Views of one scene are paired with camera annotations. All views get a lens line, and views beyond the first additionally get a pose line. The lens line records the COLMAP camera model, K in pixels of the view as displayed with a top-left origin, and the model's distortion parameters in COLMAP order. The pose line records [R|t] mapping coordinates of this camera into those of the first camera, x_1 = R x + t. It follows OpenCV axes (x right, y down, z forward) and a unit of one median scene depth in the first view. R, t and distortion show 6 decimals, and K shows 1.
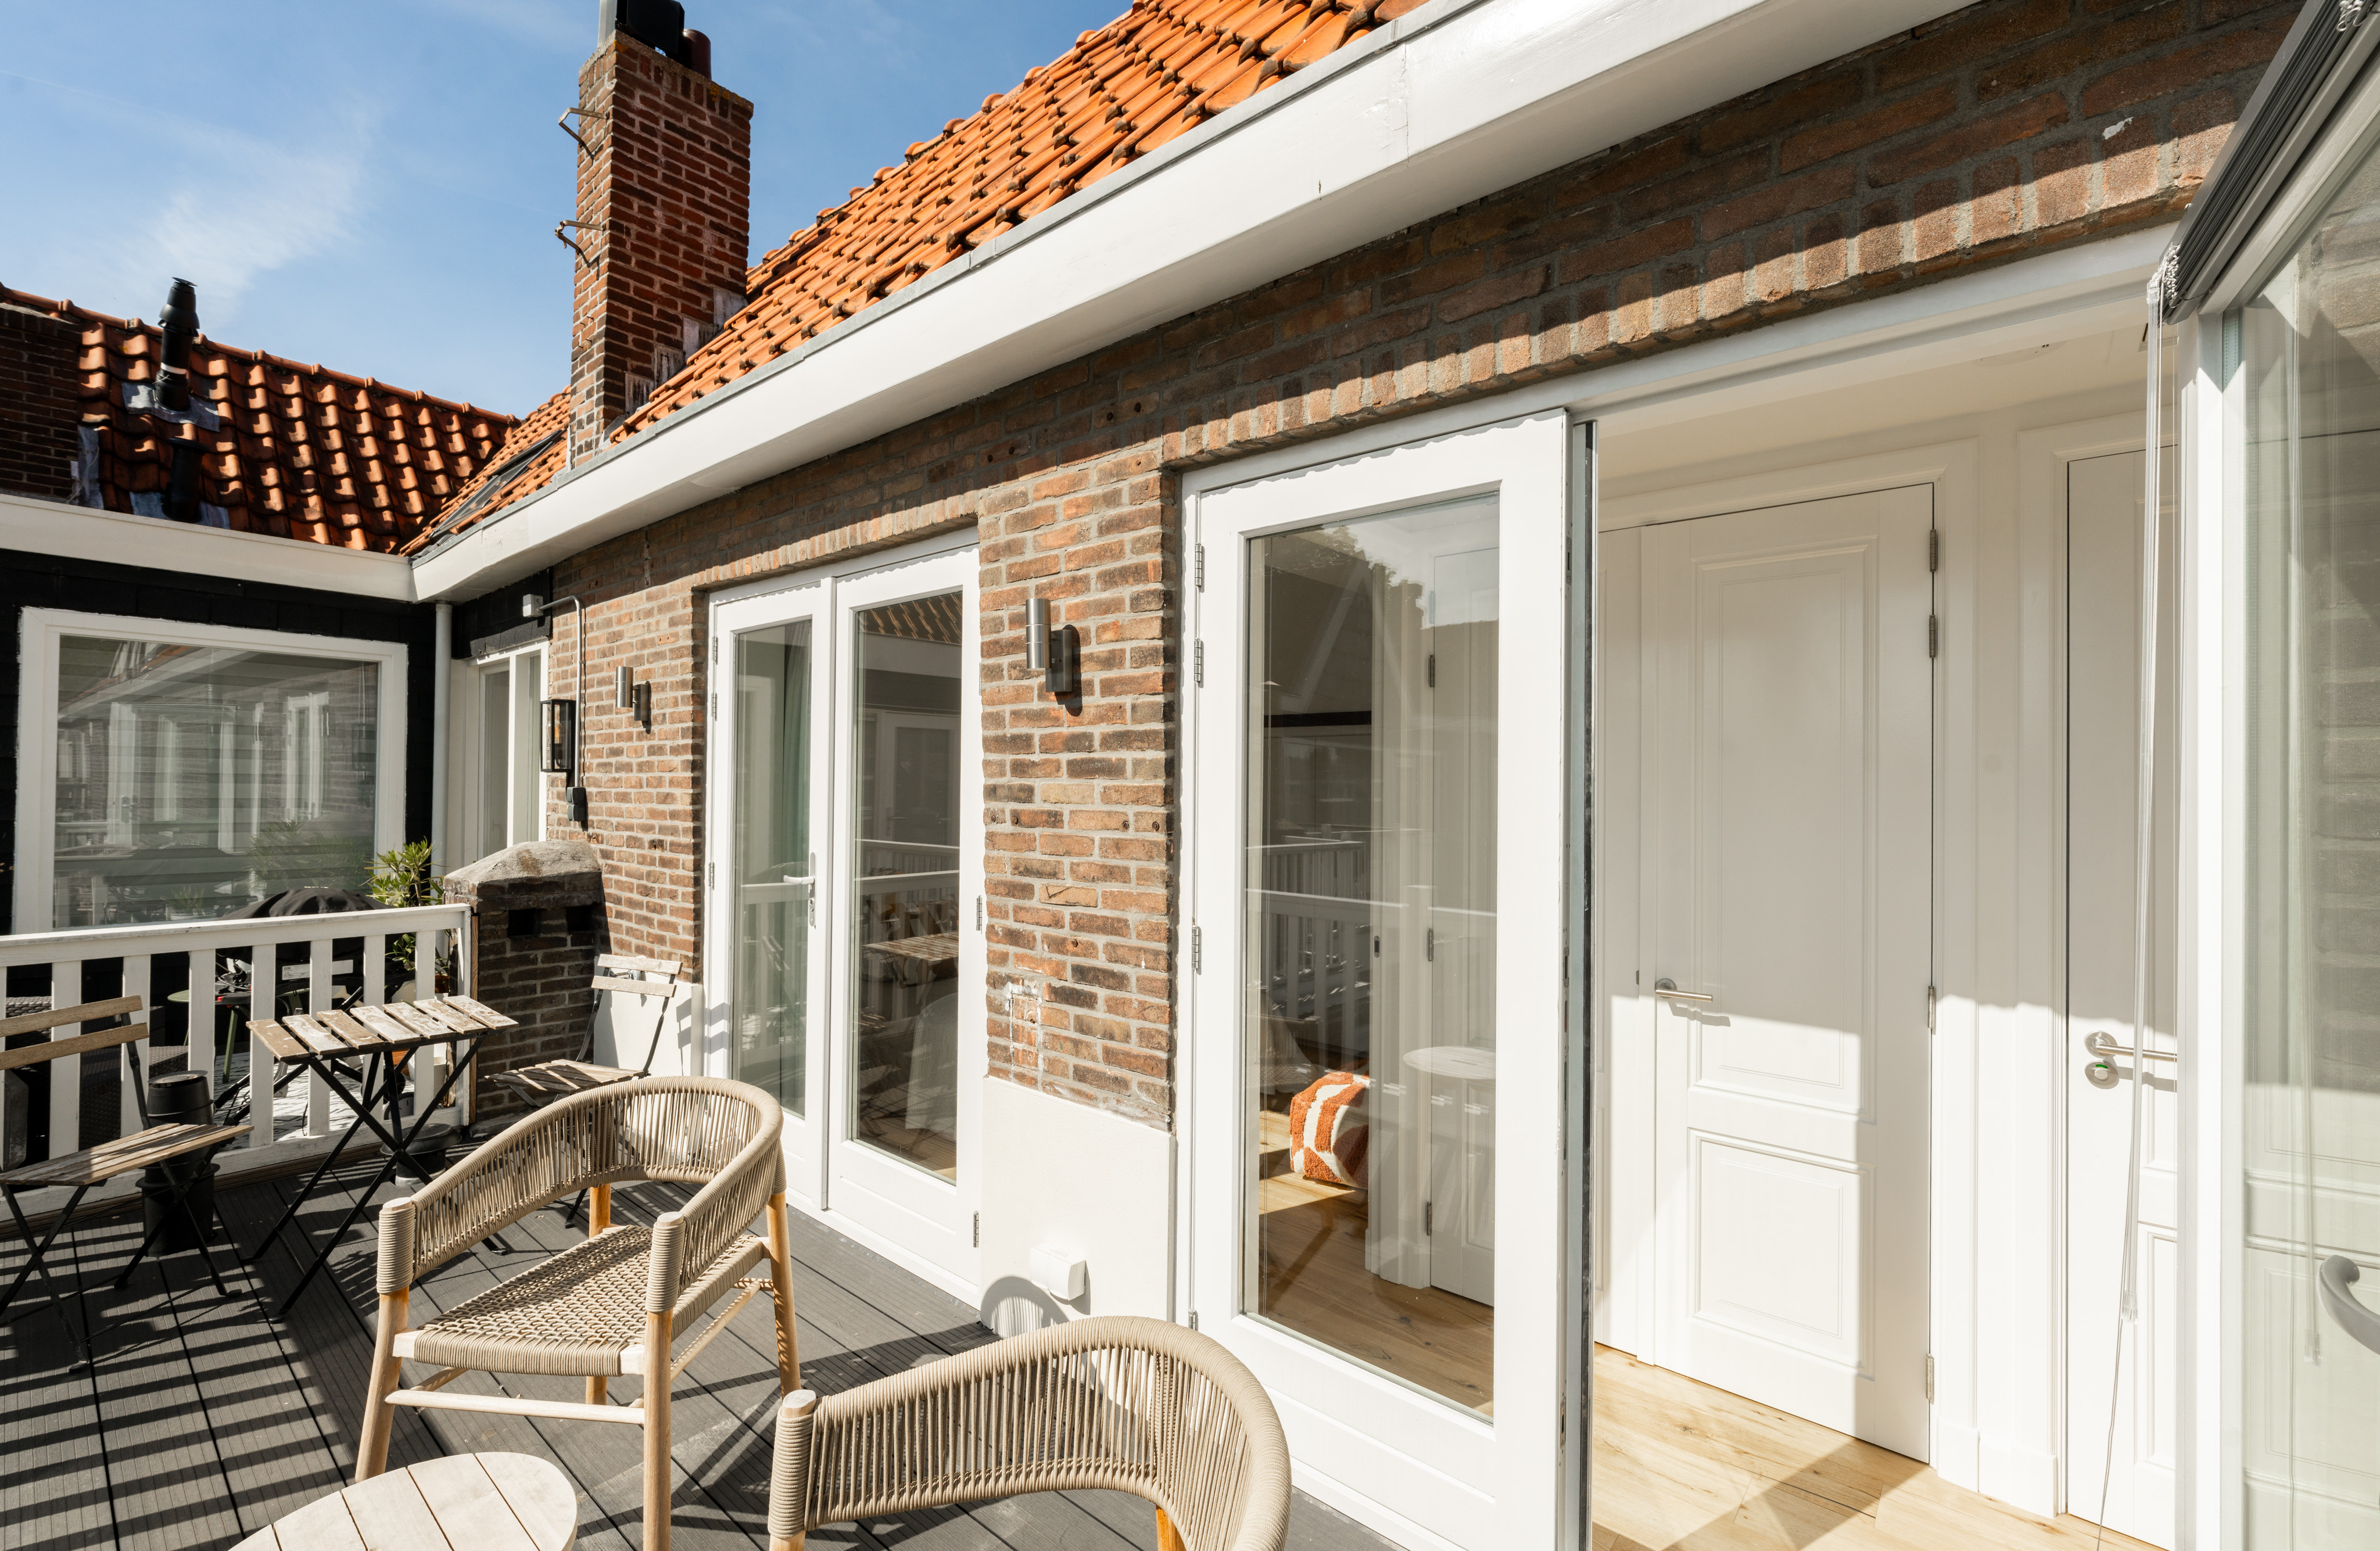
lens RADIAL K [[911.3, 0, 1177.8], [0, 911.3, 768.6], [0, 0, 1]] dist [-0.001105, -0.000053]
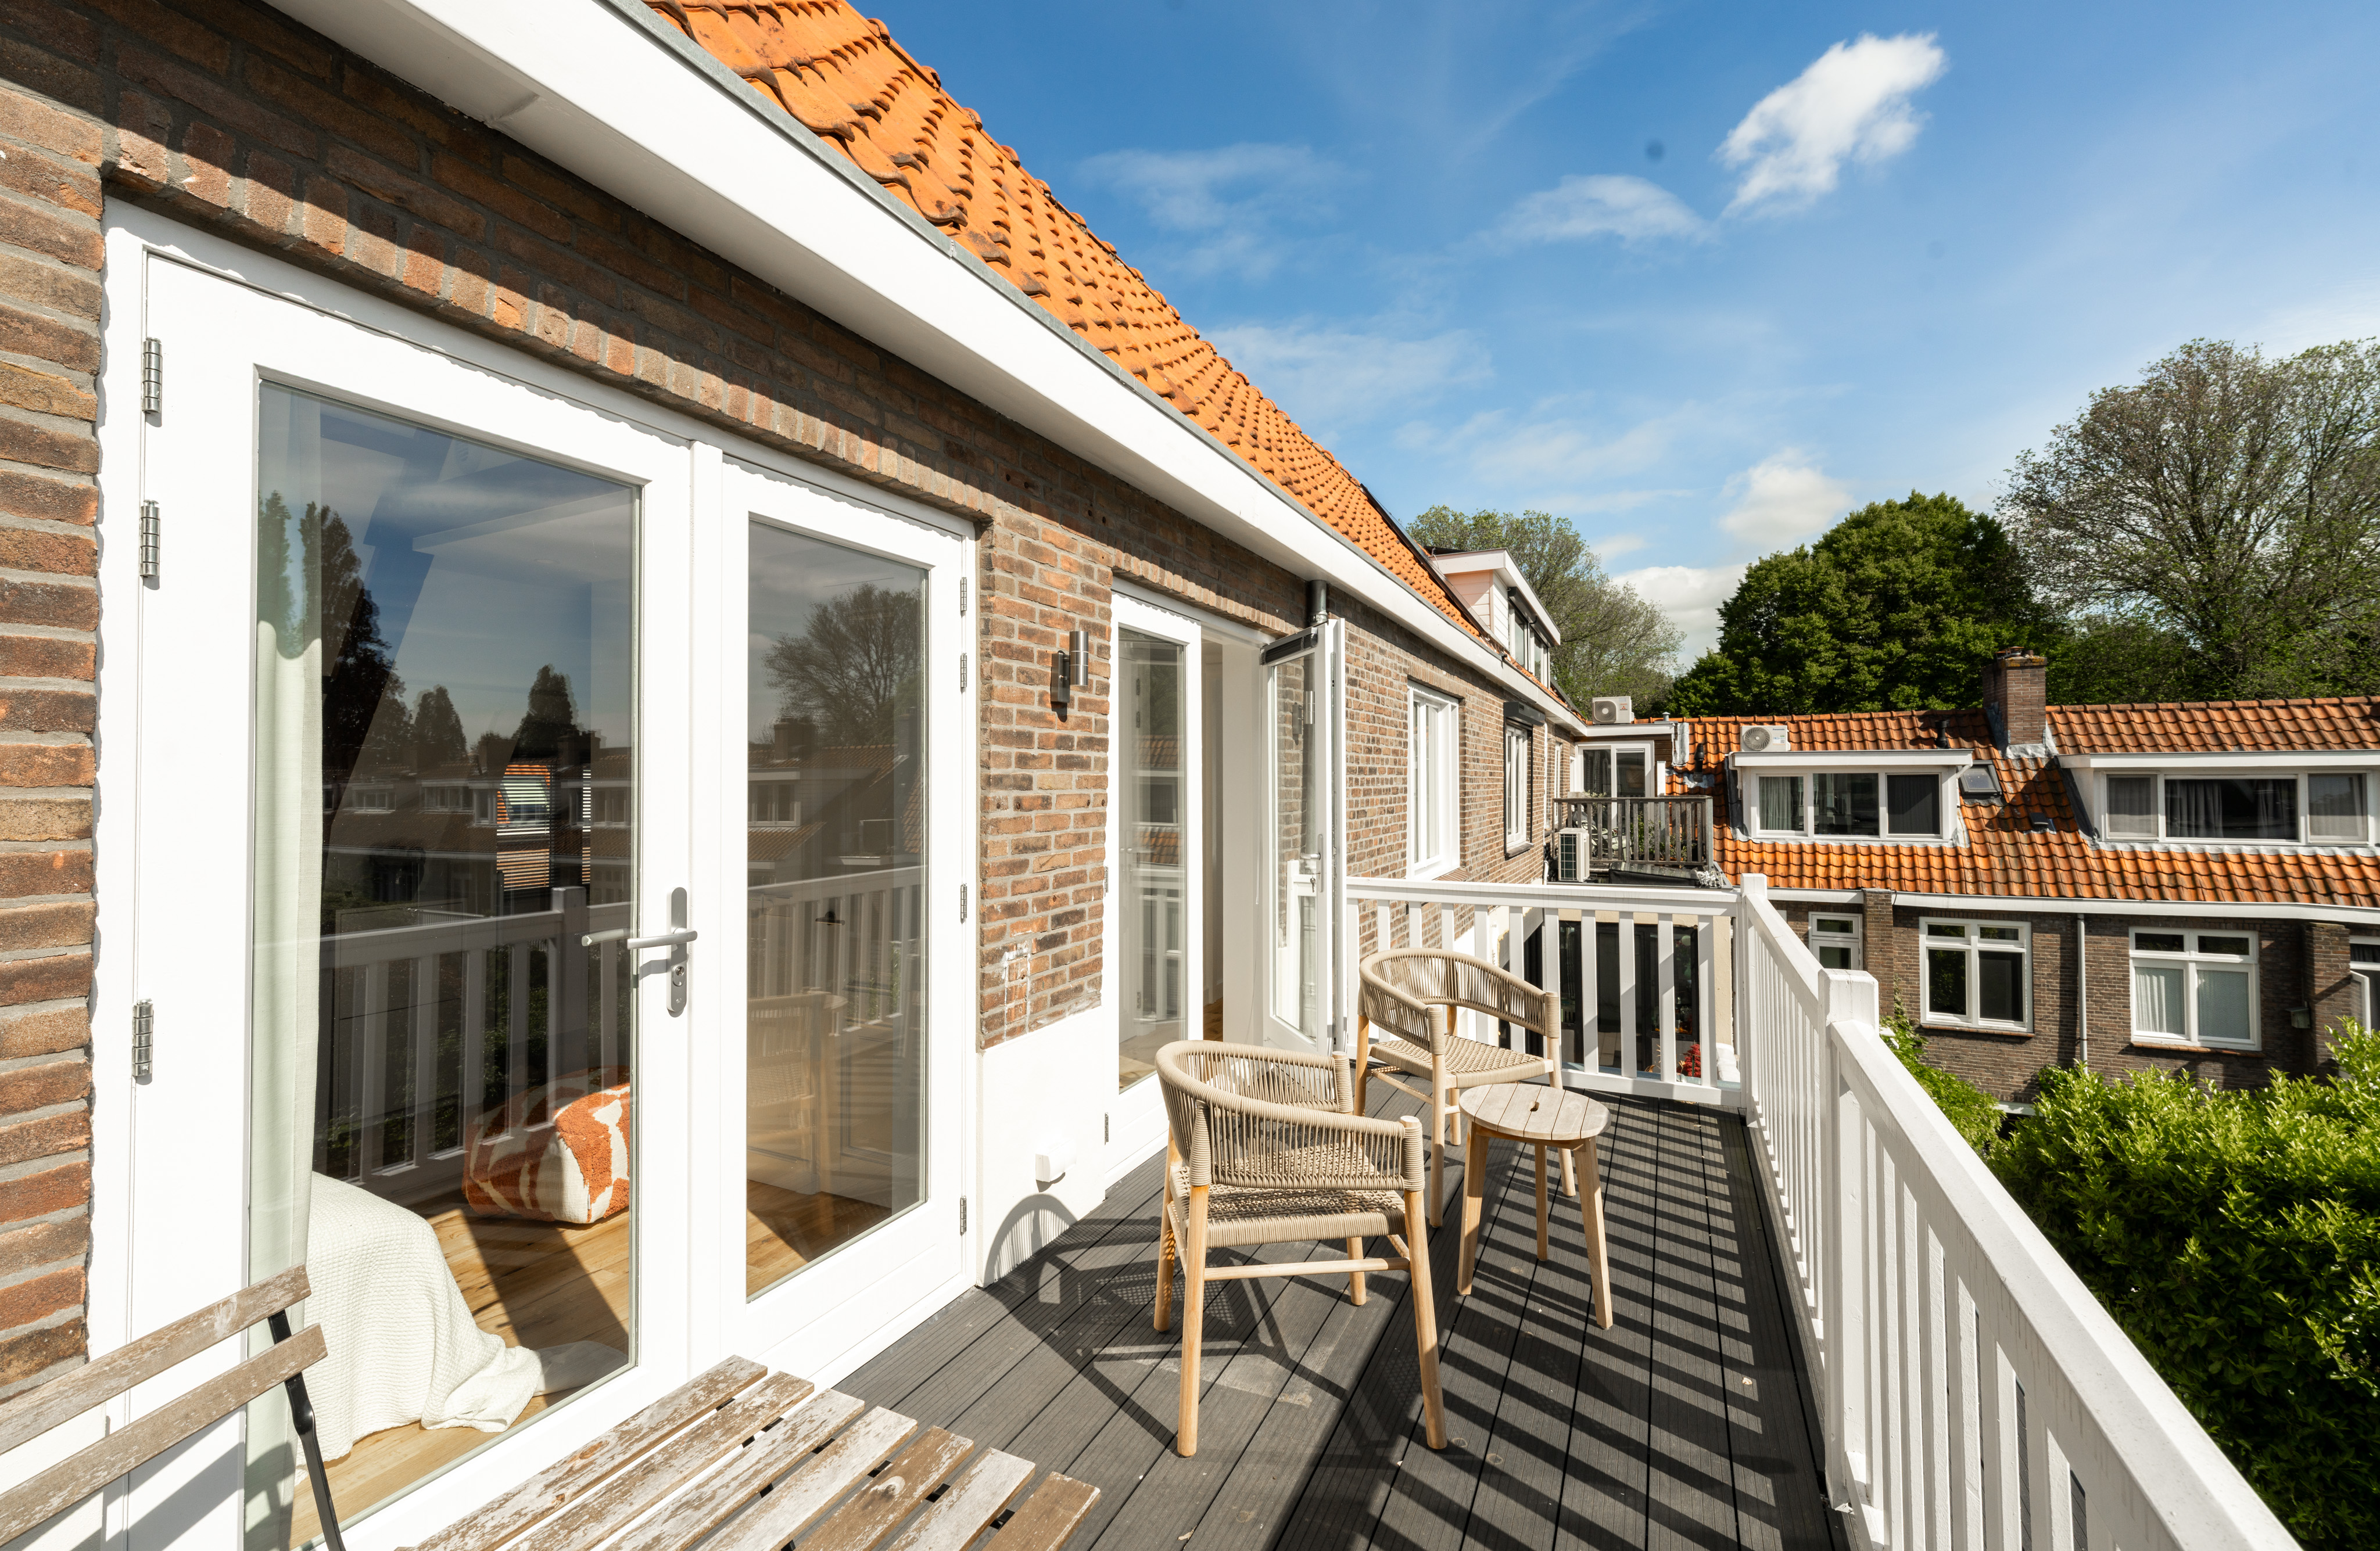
lens RADIAL K [[972.4, 0, 1194.0], [0, 972.4, 758.1], [0, 0, 1]] dist [-0.000087, 0.001368]
pose [[-0.211291, 0.021342, 0.977190, -1.449379], [-0.011921, 0.999631, -0.024409, 0.024449], [-0.977351, -0.016806, -0.210958, 1.066140]]
